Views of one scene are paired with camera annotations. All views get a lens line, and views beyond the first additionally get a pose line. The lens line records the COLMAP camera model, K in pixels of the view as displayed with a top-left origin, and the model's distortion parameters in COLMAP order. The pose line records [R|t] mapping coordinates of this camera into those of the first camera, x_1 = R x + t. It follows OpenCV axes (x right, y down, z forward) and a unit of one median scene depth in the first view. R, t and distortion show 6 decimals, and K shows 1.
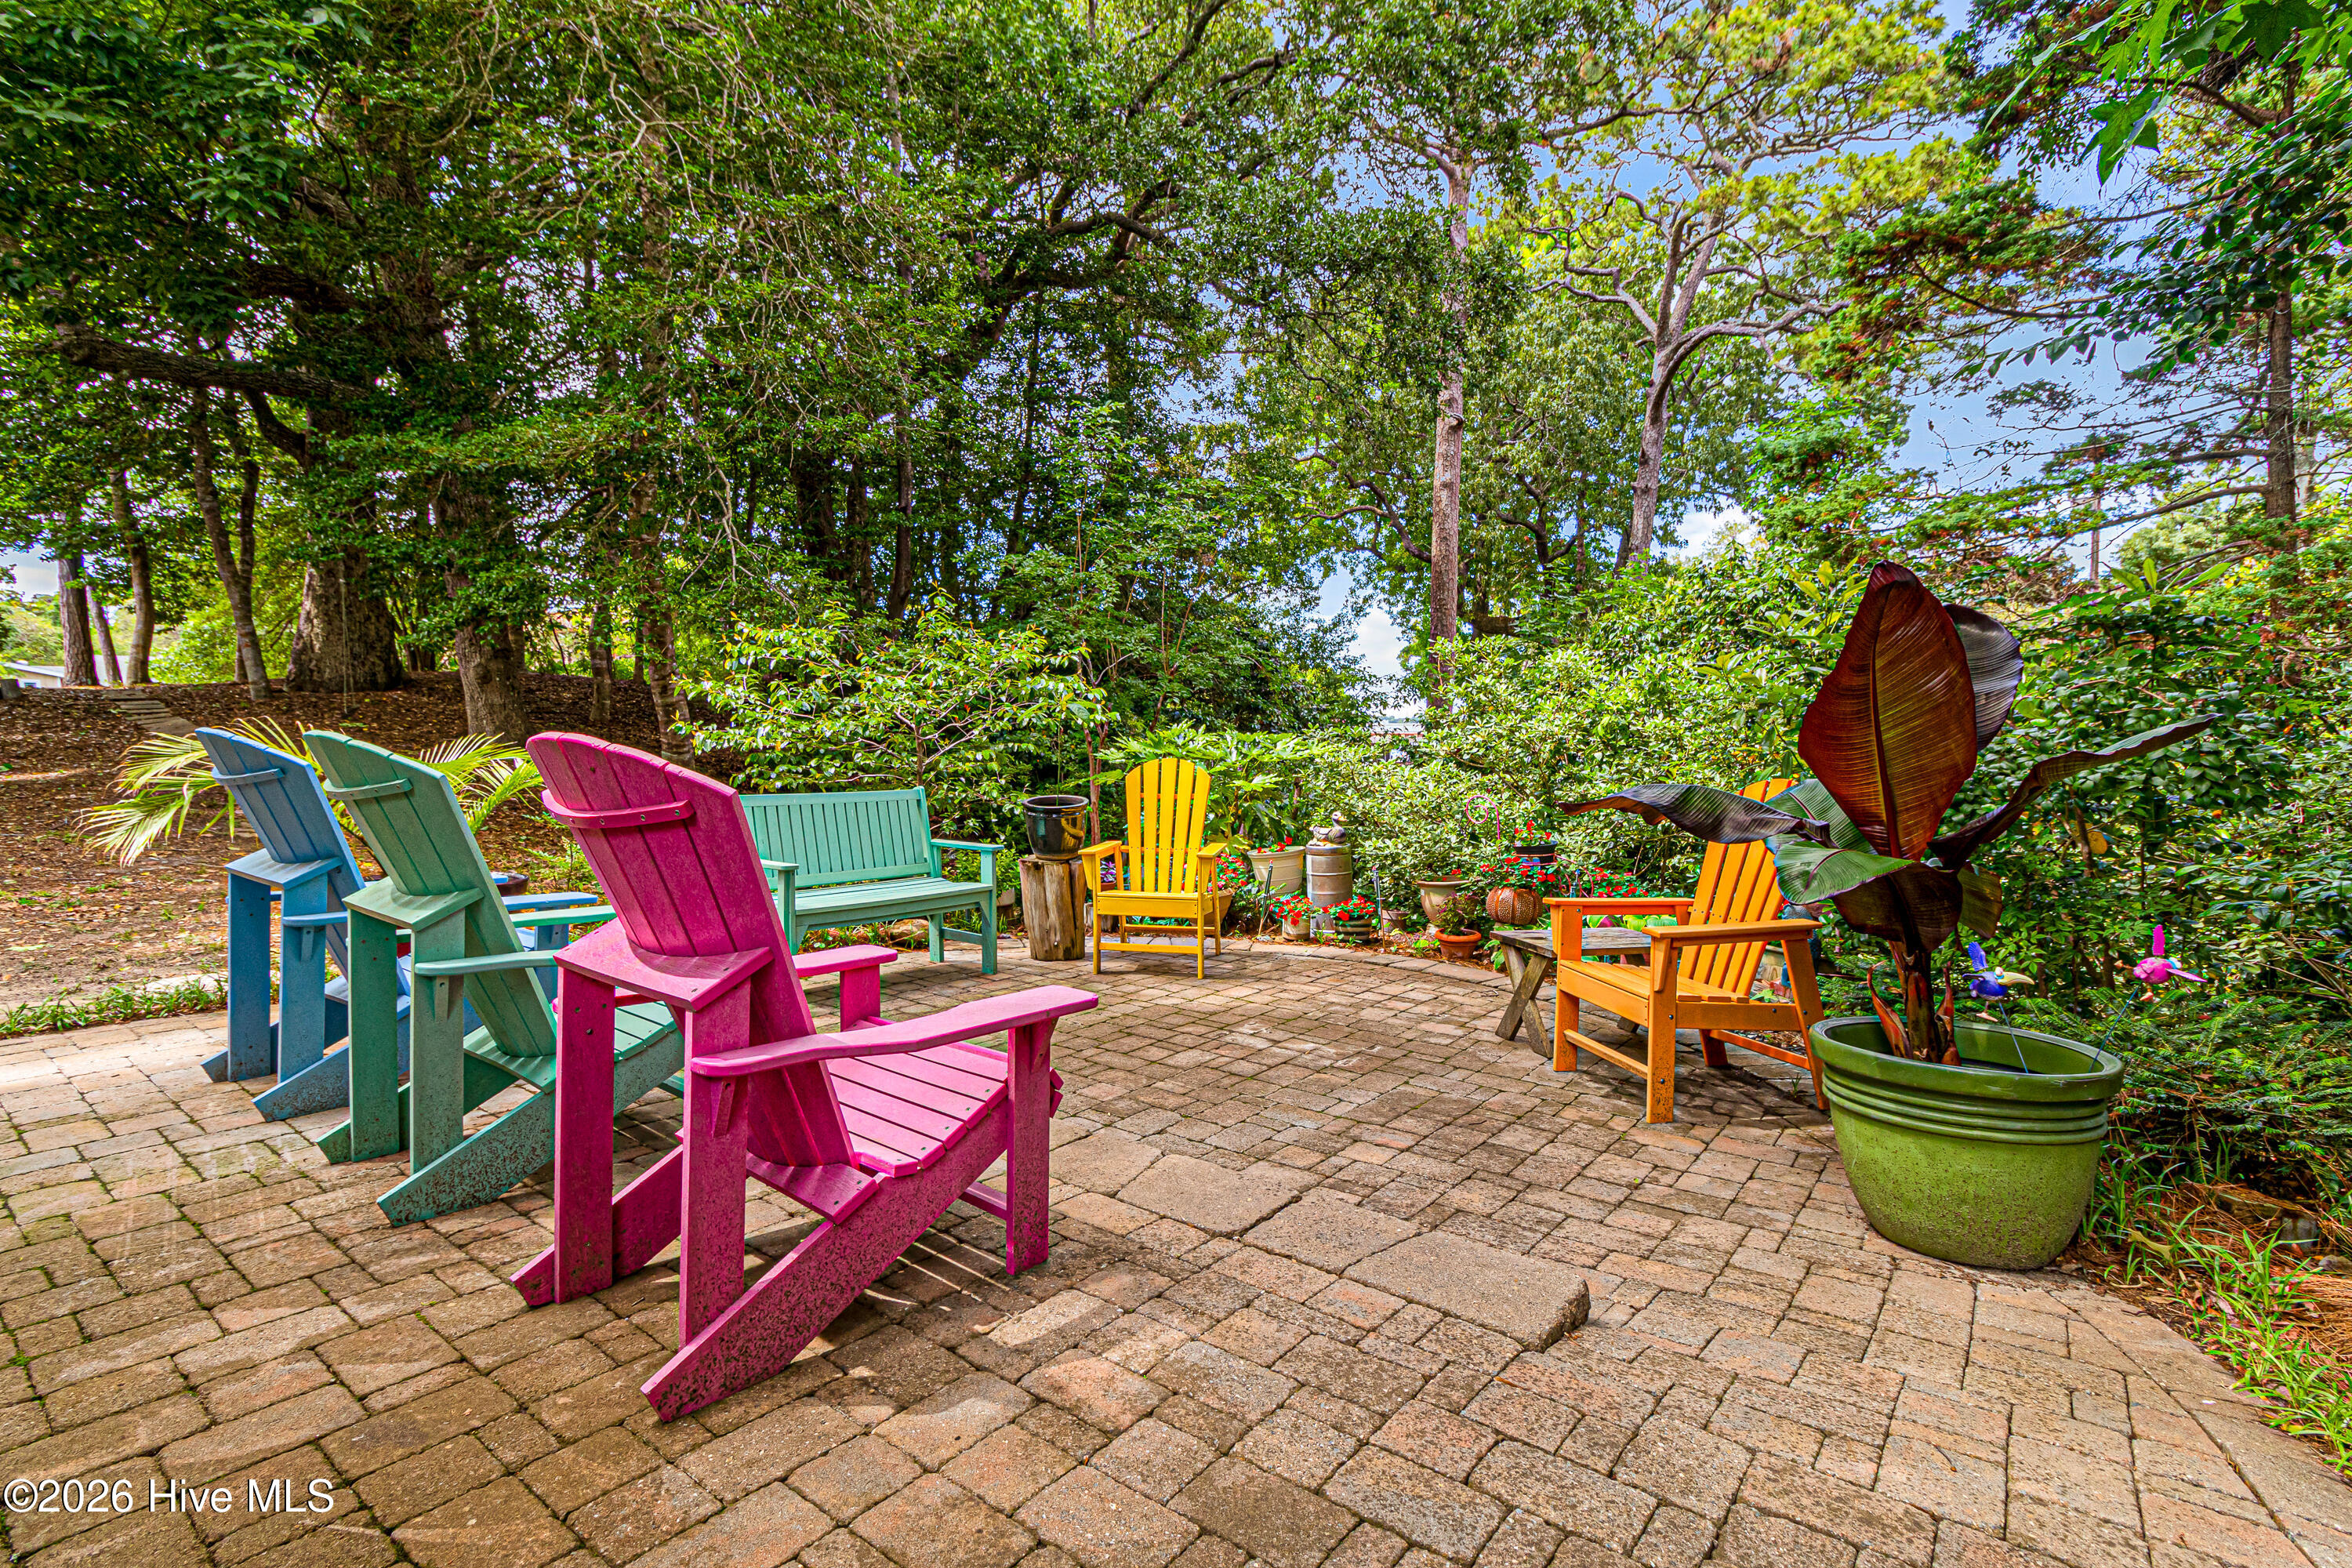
lens RADIAL K [[1128.5, 0, 1161.1], [0, 1128.5, 812.3], [0, 0, 1]] dist [0.003116, 0.001542]
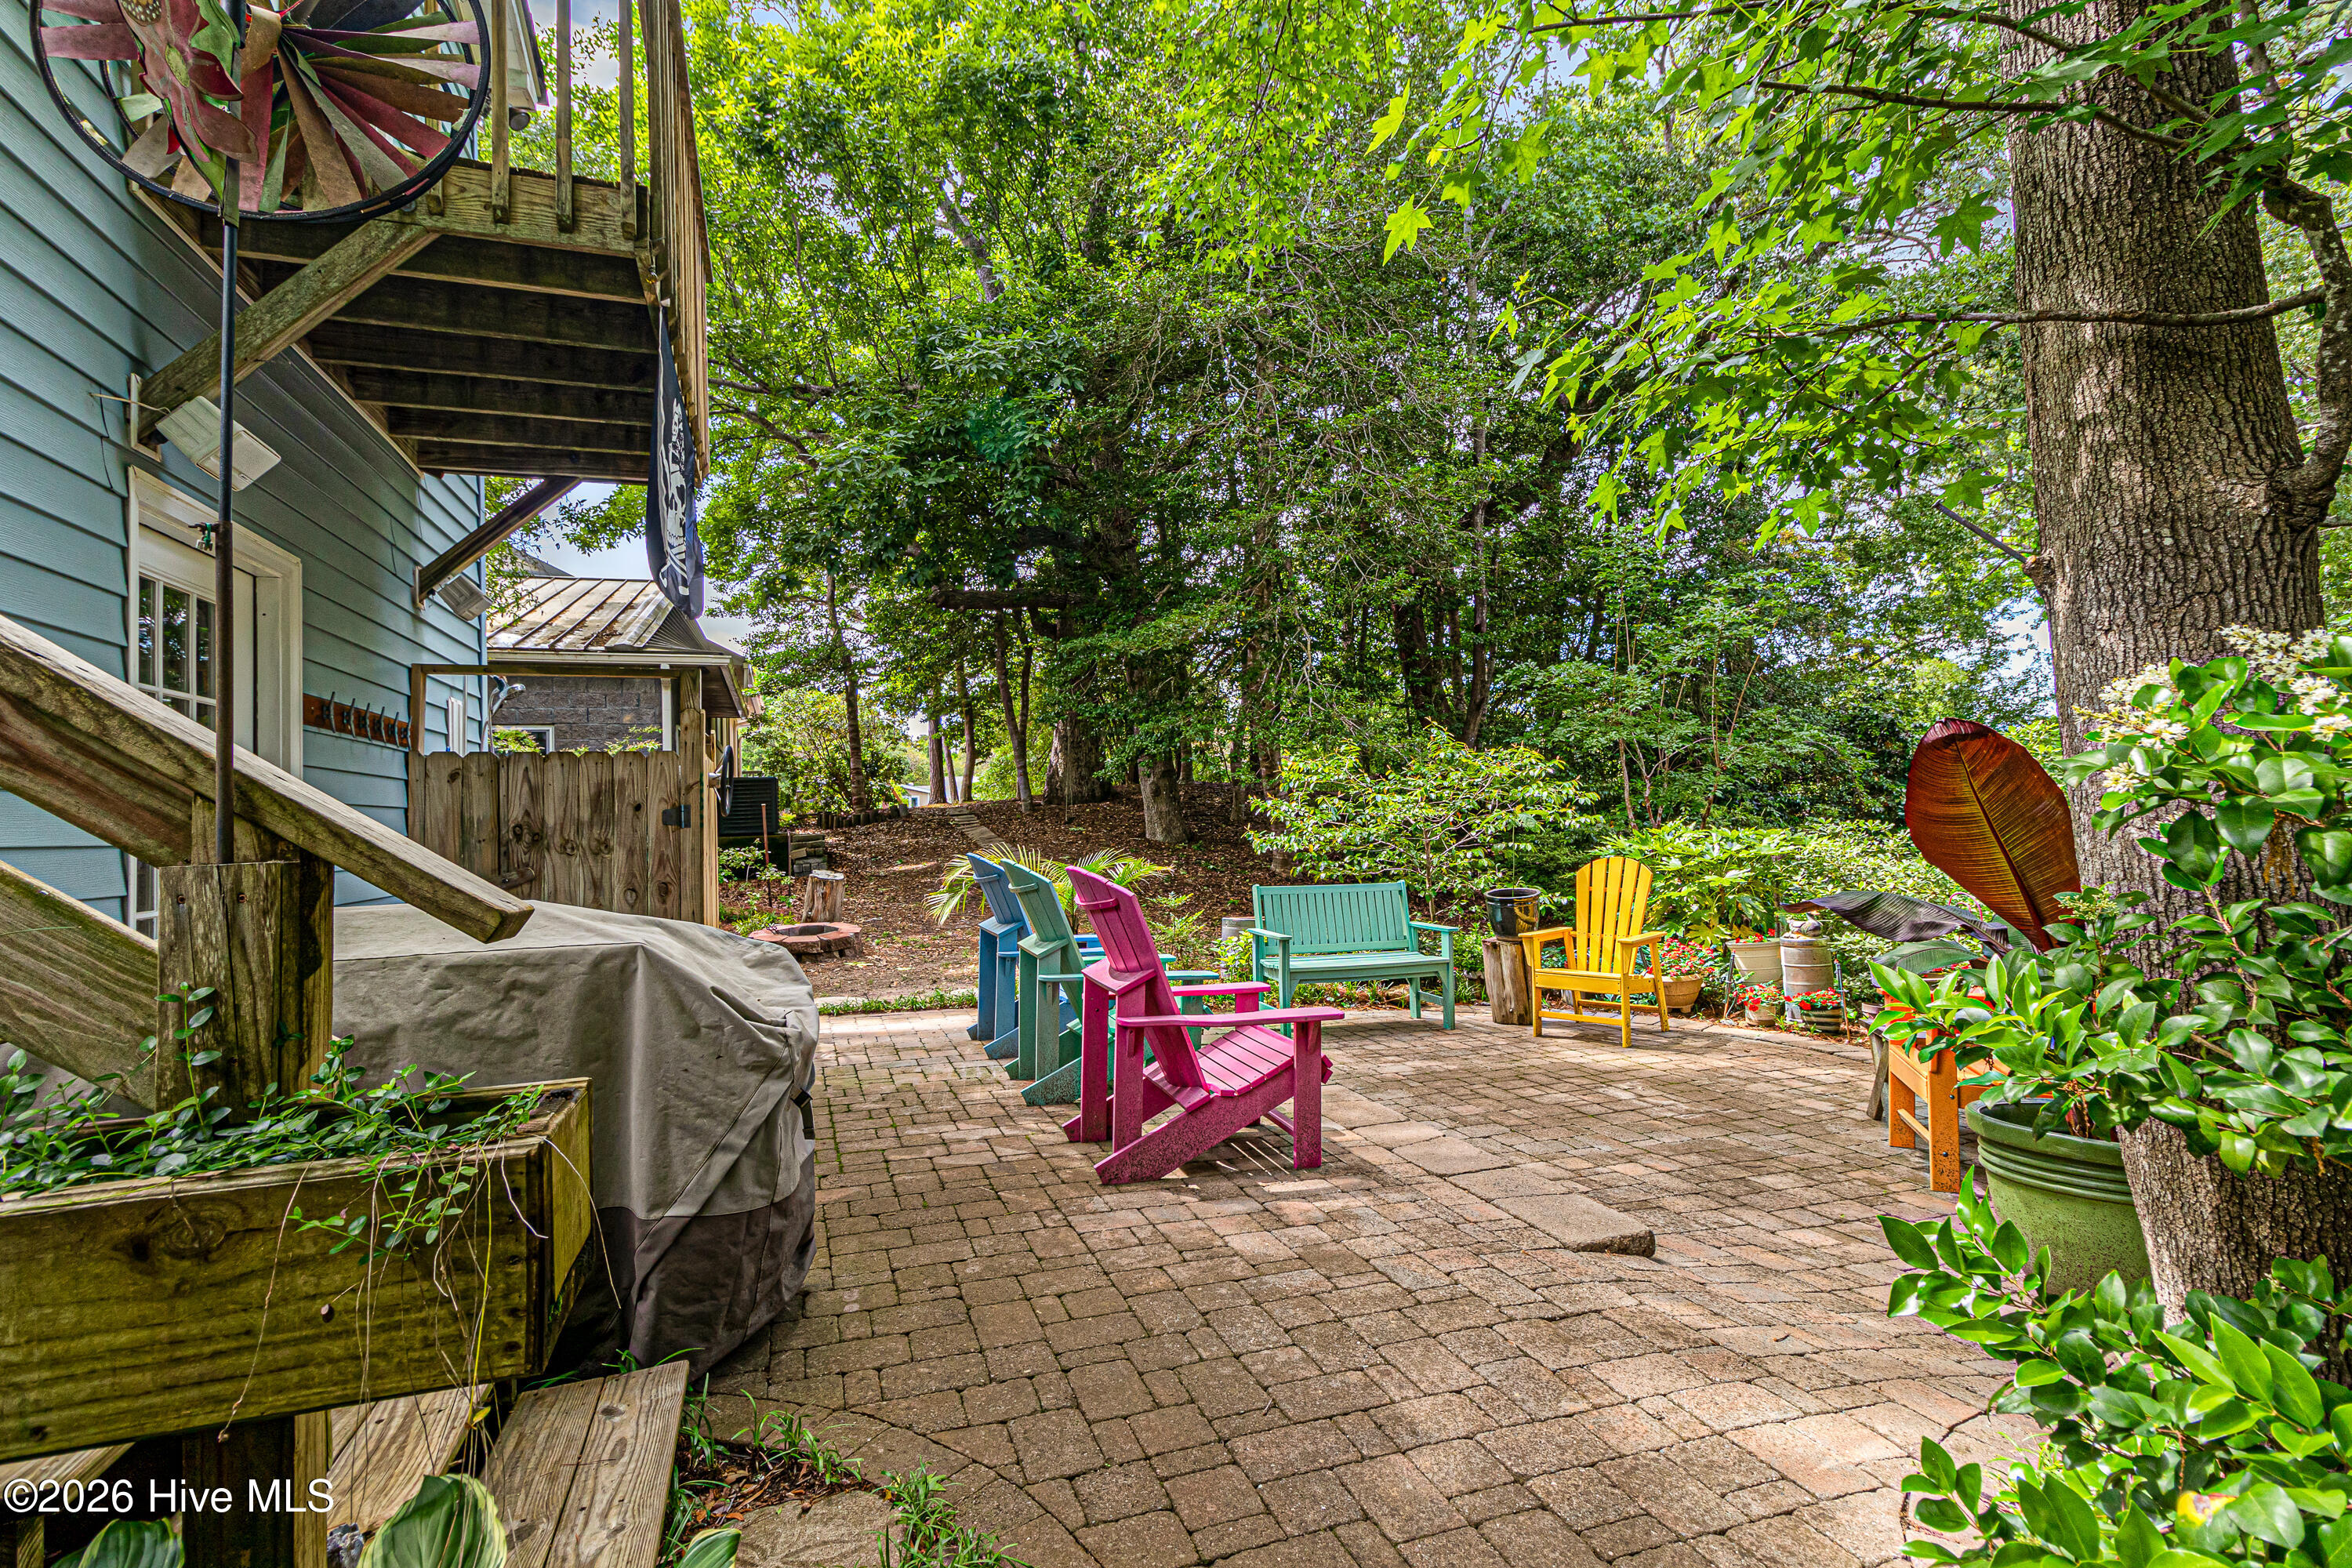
lens RADIAL K [[1106.3, 0, 1155.0], [0, 1106.3, 814.2], [0, 0, 1]] dist [-0.000651, 0.000479]
pose [[0.842836, -0.025272, -0.537577, 0.327940], [-0.013527, 0.997586, -0.068105, -0.011719], [0.538001, 0.064673, 0.840460, -0.318114]]
